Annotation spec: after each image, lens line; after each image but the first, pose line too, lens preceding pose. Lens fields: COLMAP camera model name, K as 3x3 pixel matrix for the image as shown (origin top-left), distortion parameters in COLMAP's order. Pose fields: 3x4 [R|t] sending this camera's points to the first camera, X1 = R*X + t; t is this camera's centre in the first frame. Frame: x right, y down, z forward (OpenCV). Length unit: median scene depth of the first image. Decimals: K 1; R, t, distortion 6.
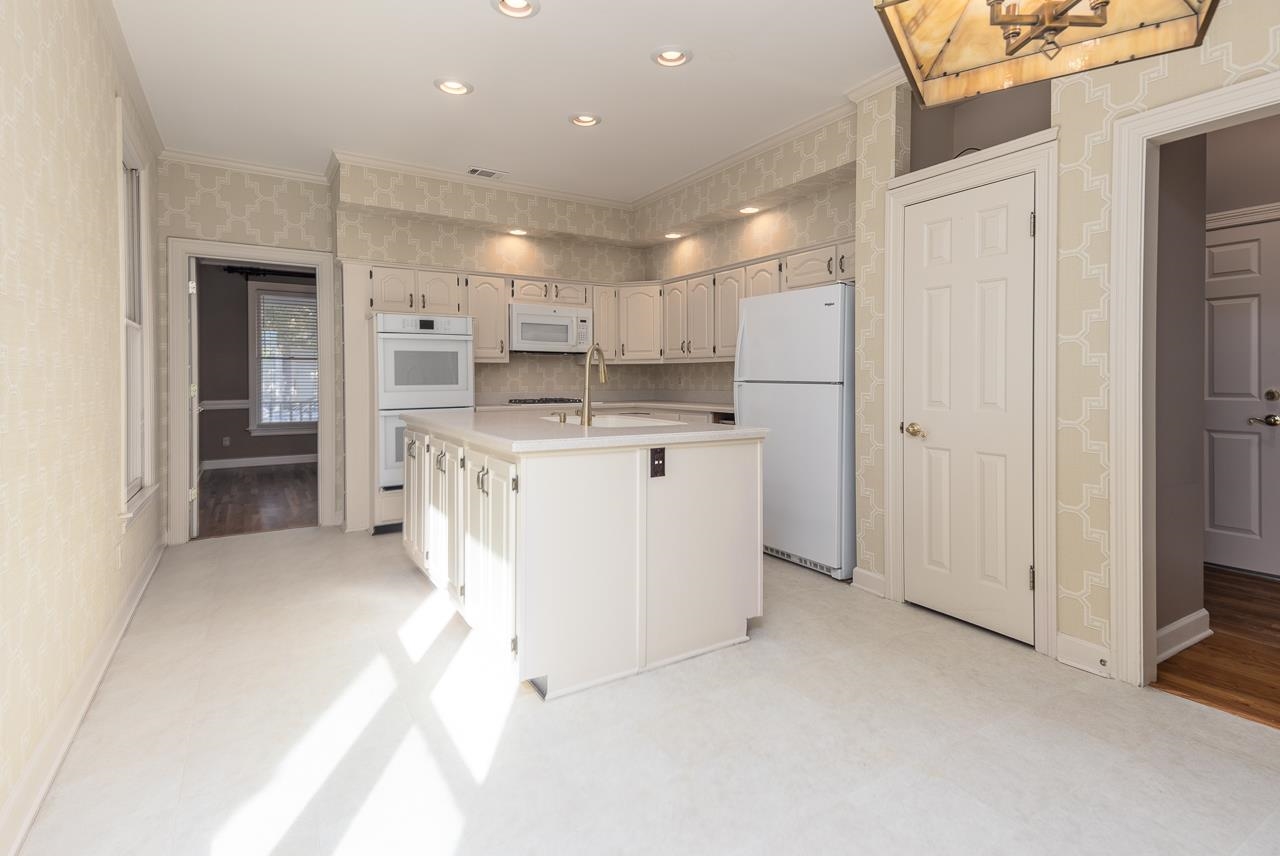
lens RADIAL K [[621.7, 0, 663.2], [0, 621.7, 386.7], [0, 0, 1]] dist [0.042183, -0.005470]
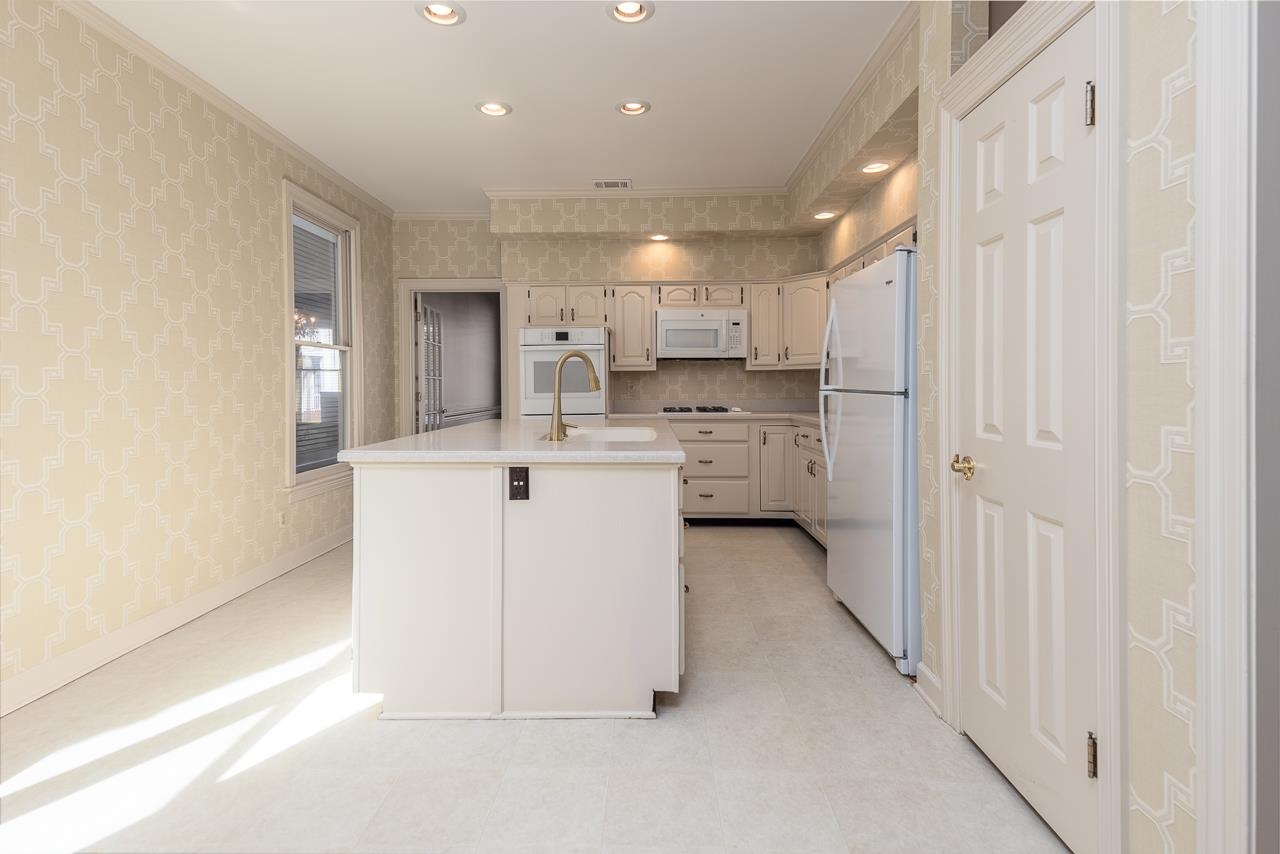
lens RADIAL K [[621.7, 0, 645.3], [0, 621.7, 392.1], [0, 0, 1]] dist [0.042183, -0.005470]
pose [[0.833942, 0.003182, -0.551843, 0.315583], [-0.004215, 0.999991, -0.000603, -0.003770], [0.551836, 0.002829, 0.833948, 0.184757]]
